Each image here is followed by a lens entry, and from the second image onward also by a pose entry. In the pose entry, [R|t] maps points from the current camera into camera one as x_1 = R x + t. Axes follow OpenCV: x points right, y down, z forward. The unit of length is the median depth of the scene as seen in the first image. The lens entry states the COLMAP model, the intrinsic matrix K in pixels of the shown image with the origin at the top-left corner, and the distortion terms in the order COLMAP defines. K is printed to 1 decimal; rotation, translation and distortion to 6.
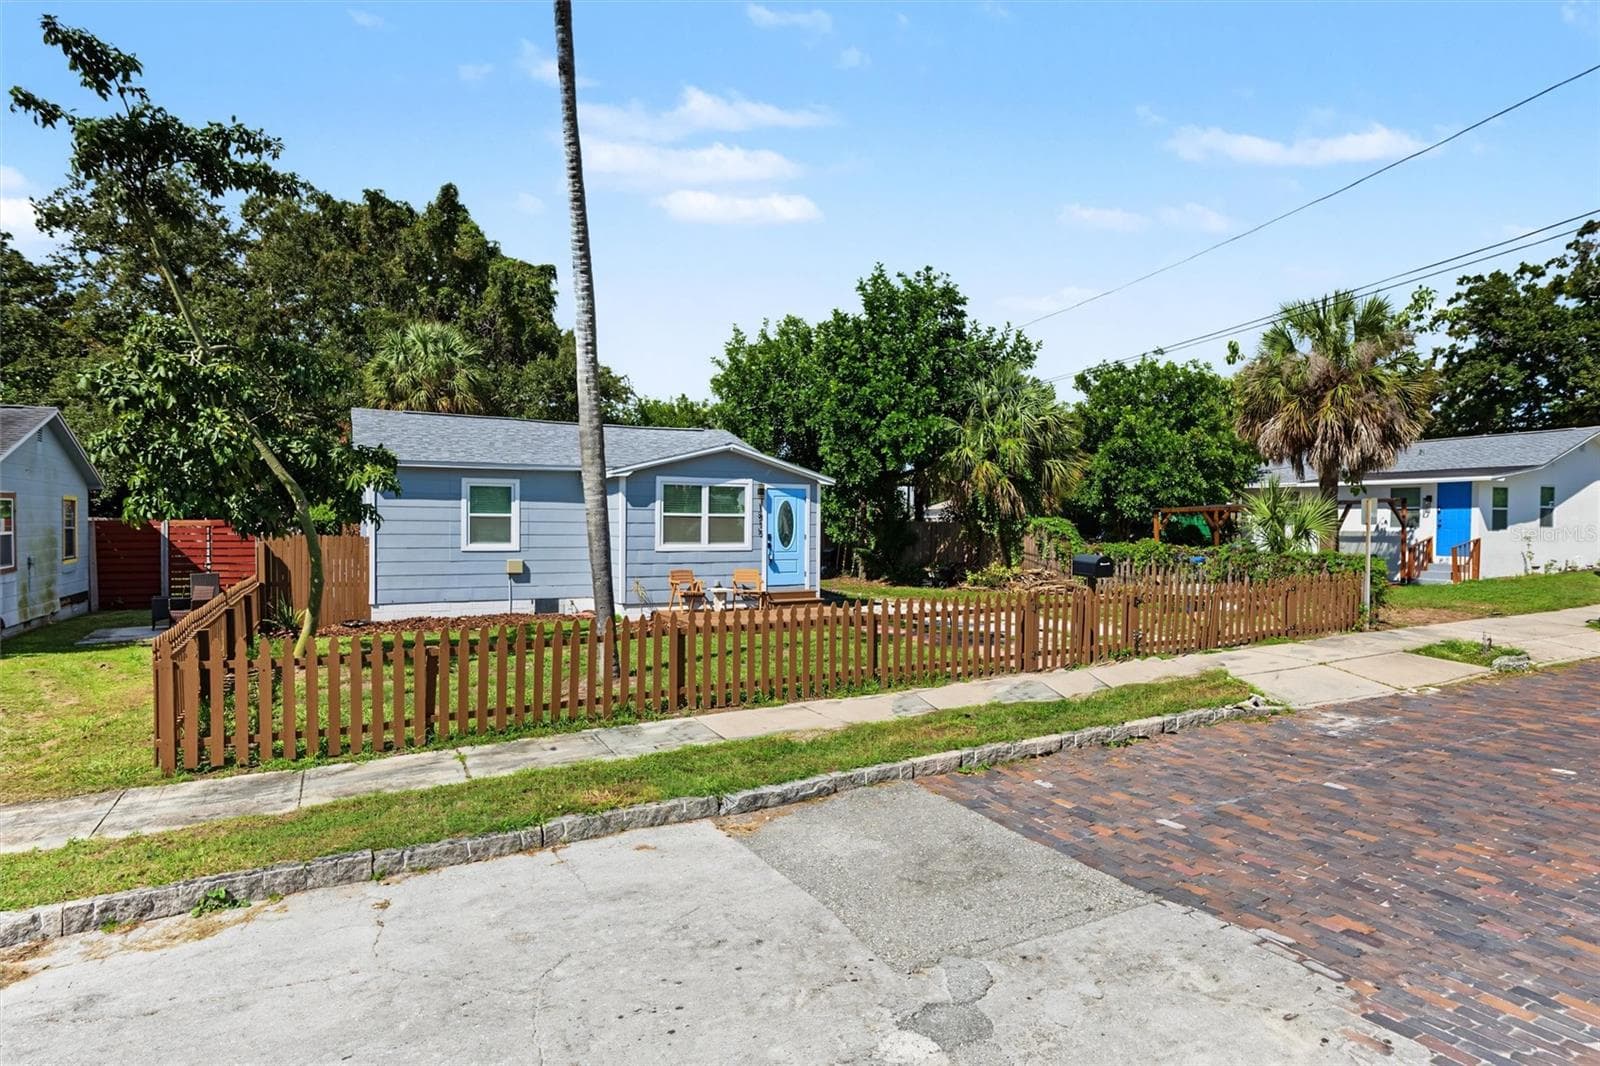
lens RADIAL K [[895.2, 0, 803.7], [0, 895.2, 519.8], [0, 0, 1]] dist [0.002373, 0.000194]
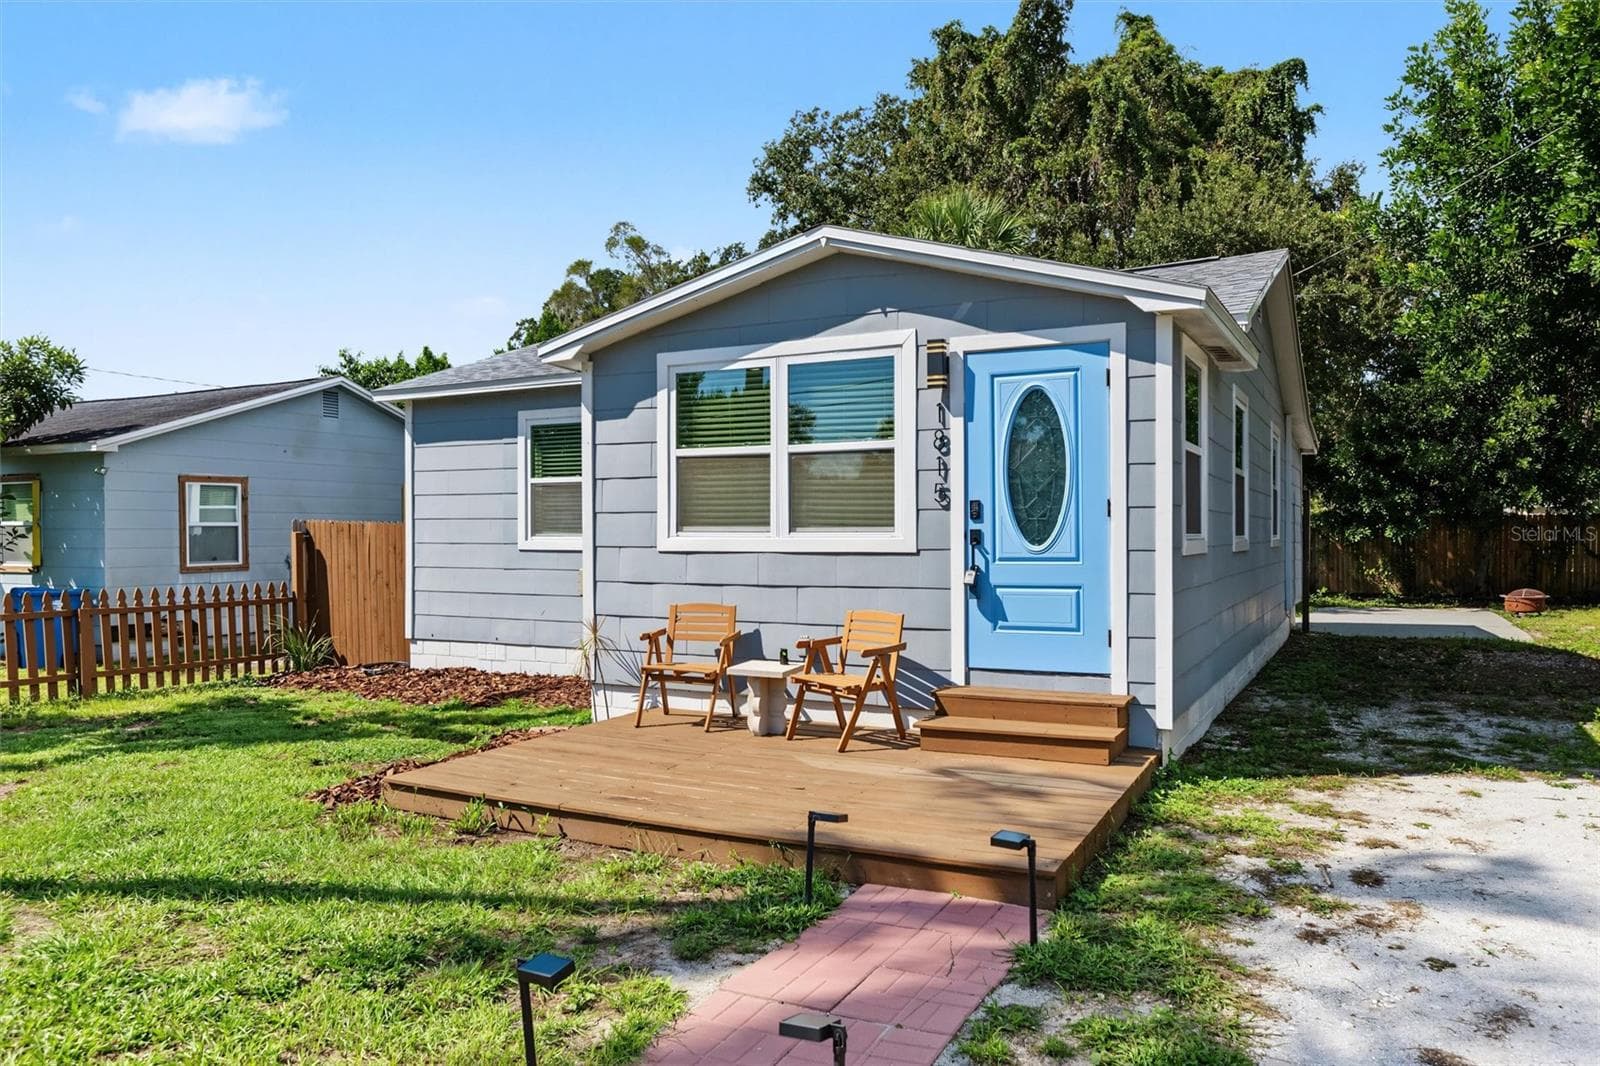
lens RADIAL K [[1115.2, 0, 803.7], [0, 1115.2, 539.5], [0, 0, 1]] dist [-0.001489, -0.000951]
pose [[0.567452, -0.005079, -0.823391, 0.250986], [0.007658, 0.999970, -0.000890, 0.029881], [0.823371, -0.005801, 0.567474, 0.753671]]
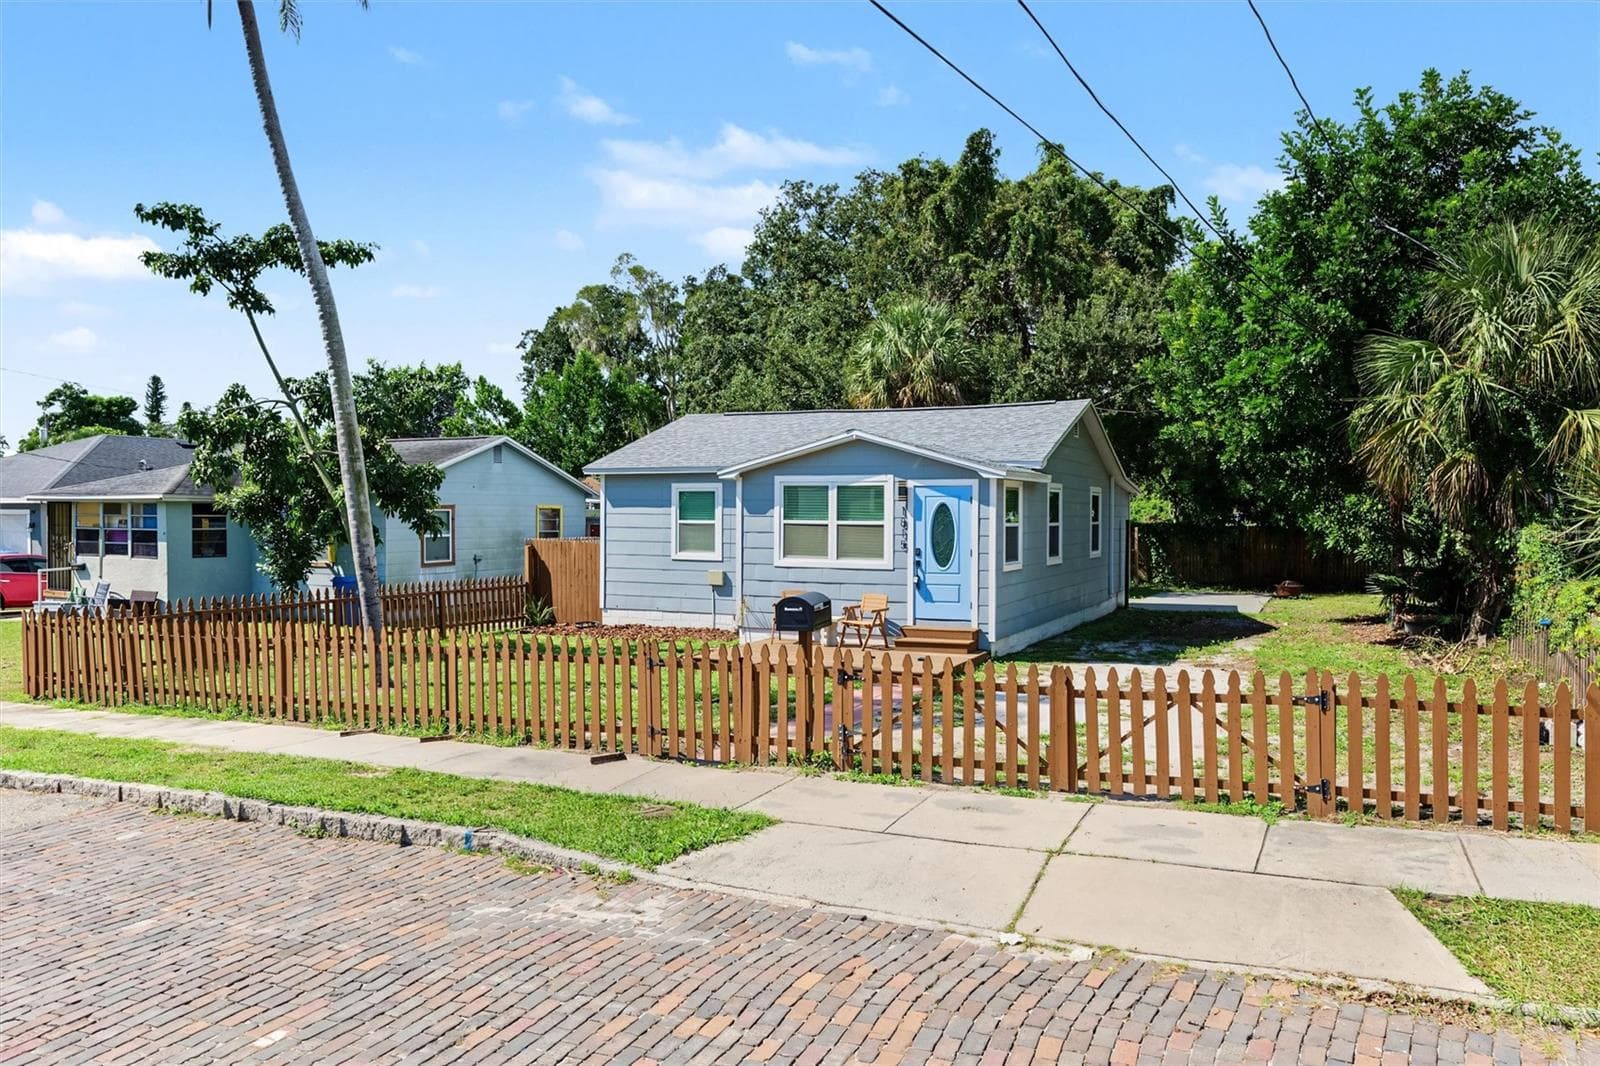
lens RADIAL K [[1164.4, 0, 800.0], [0, 1164.4, 533.0], [0, 0, 1]] dist [-0.001825, 0.003378]
pose [[0.597901, 0.009467, -0.801514, 0.690467], [0.000665, 0.999924, 0.012307, -0.008916], [0.801570, -0.007891, 0.597849, 0.358719]]
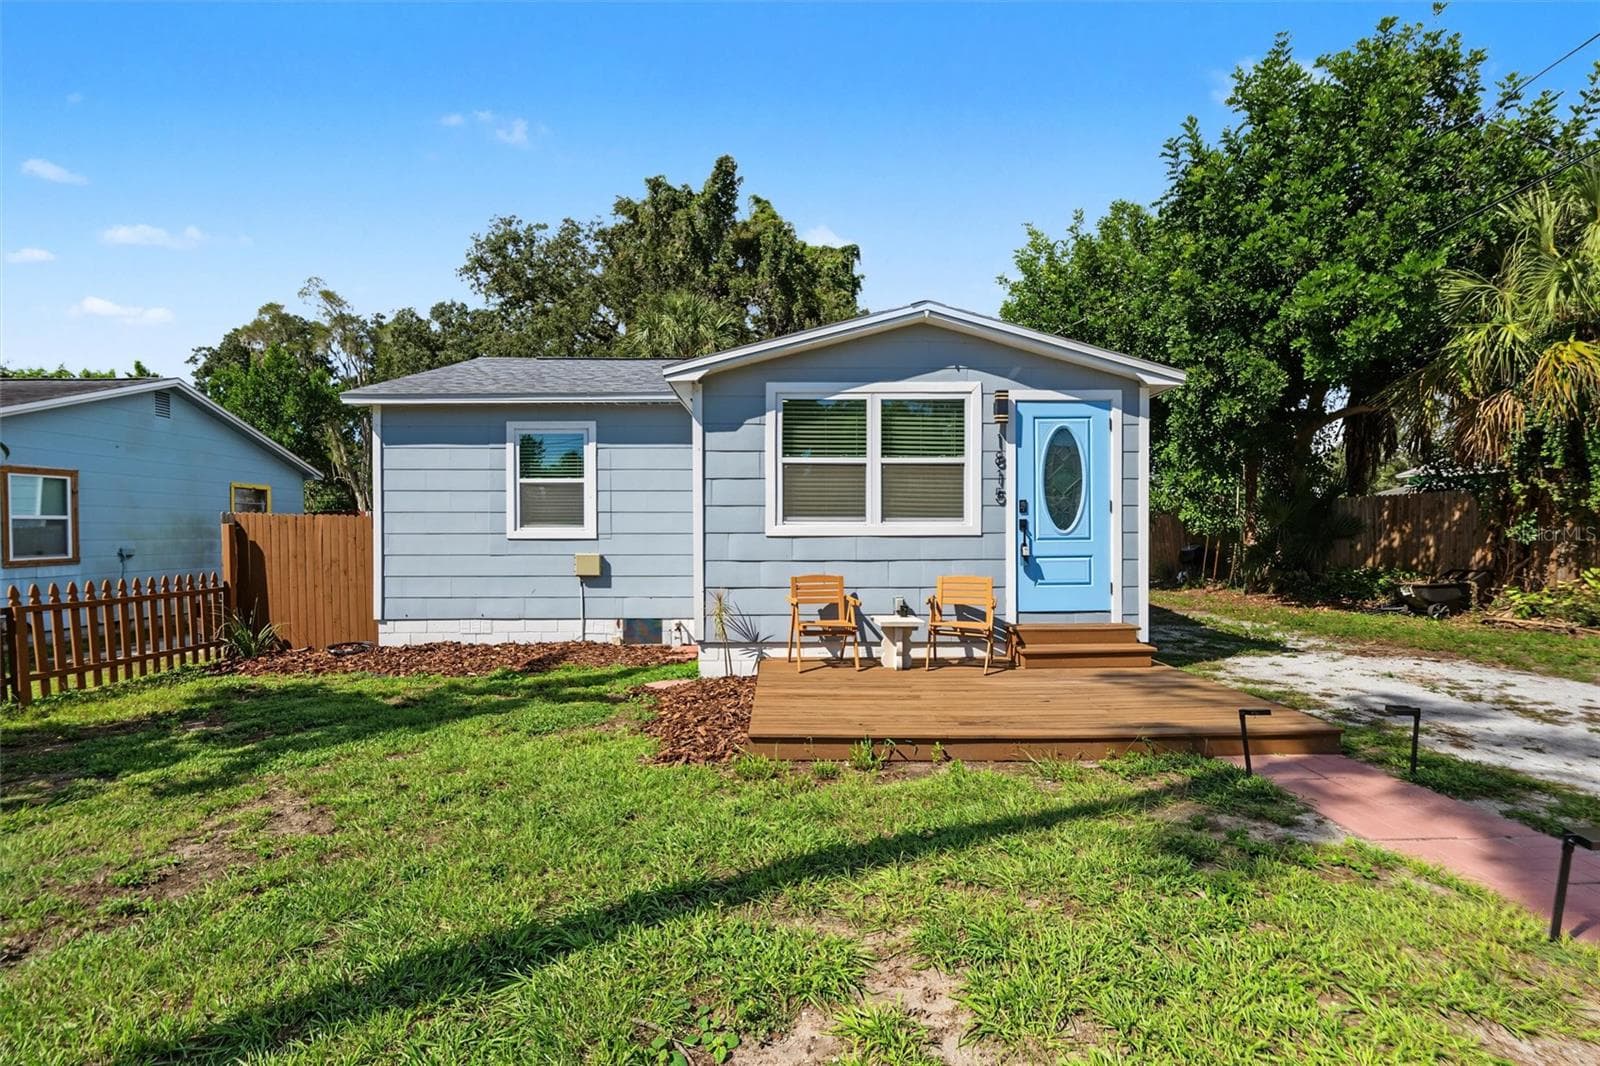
lens RADIAL K [[736.4, 0, 800.0], [0, 736.4, 533.0], [0, 0, 1]] dist [0.001493, 0.000178]
pose [[0.890732, -0.010311, -0.454412, 0.032608], [0.011124, 0.999938, -0.000884, 0.032714], [0.454393, -0.004267, 0.890791, 0.626028]]
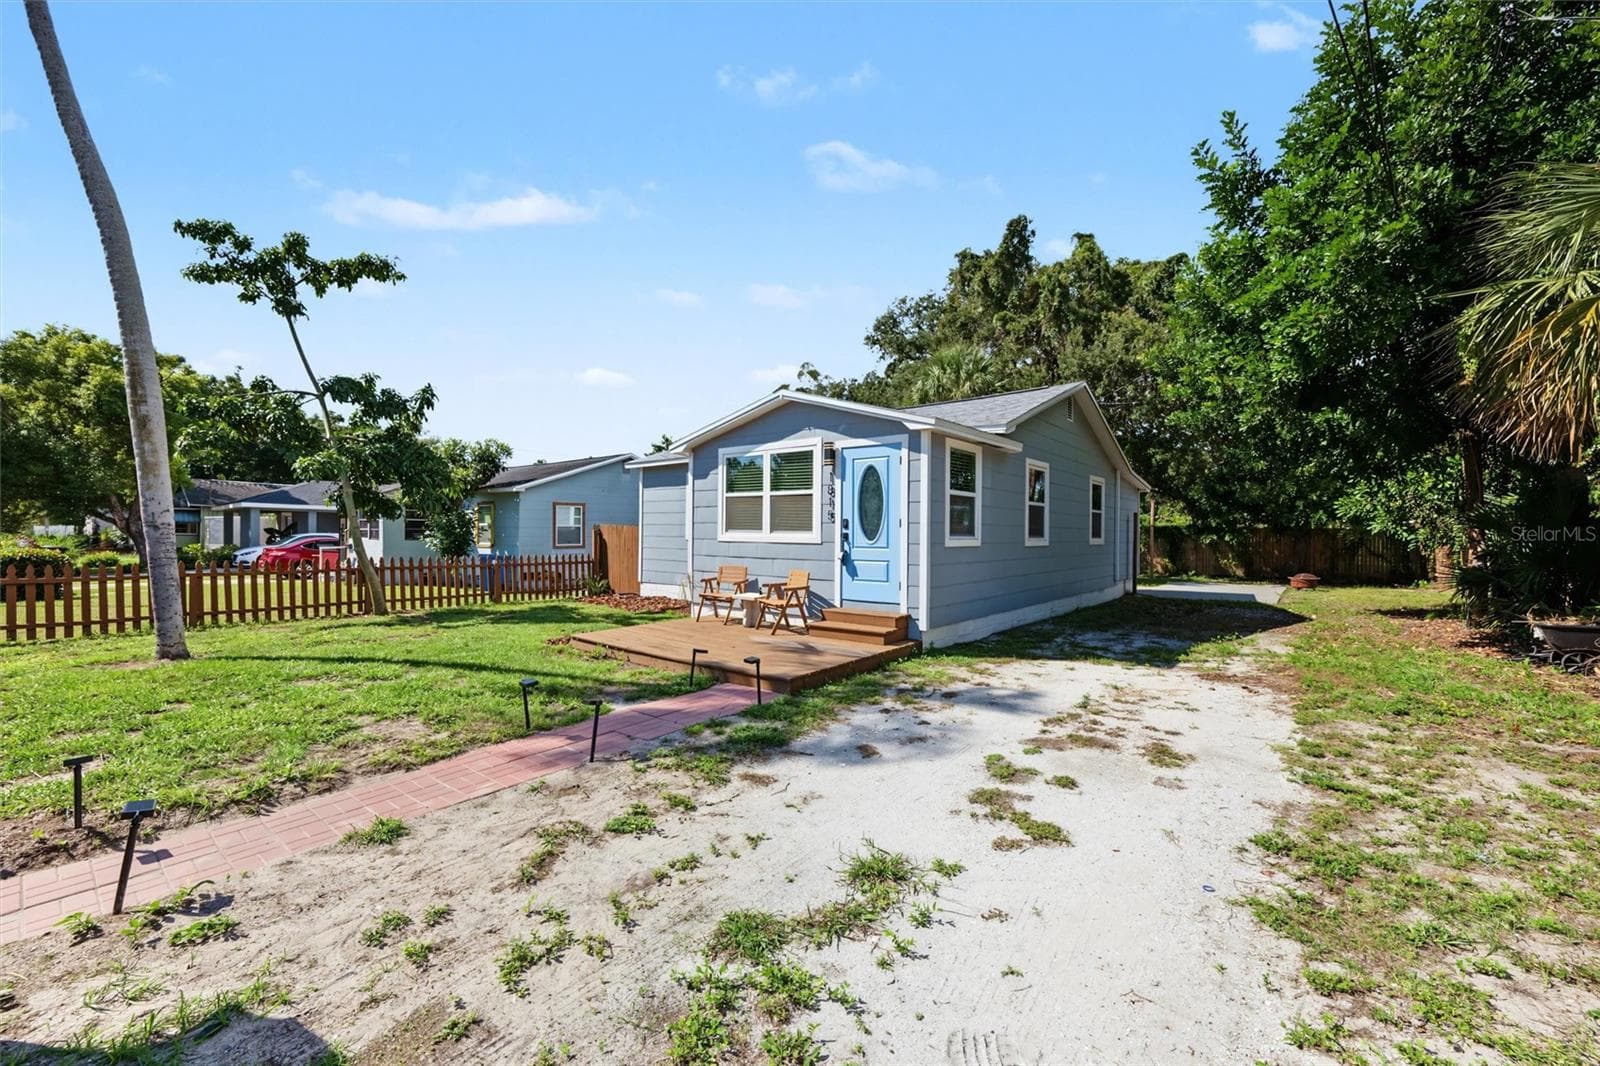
lens RADIAL K [[640.0, 0, 798.2], [0, 640.0, 534.0], [0, 0, 1]] dist [0.001054, -0.000136]
pose [[0.385748, -0.002081, -0.922602, 0.383936], [-0.006912, 0.999963, -0.005145, 0.030085], [0.922578, 0.008362, 0.385719, 0.812865]]
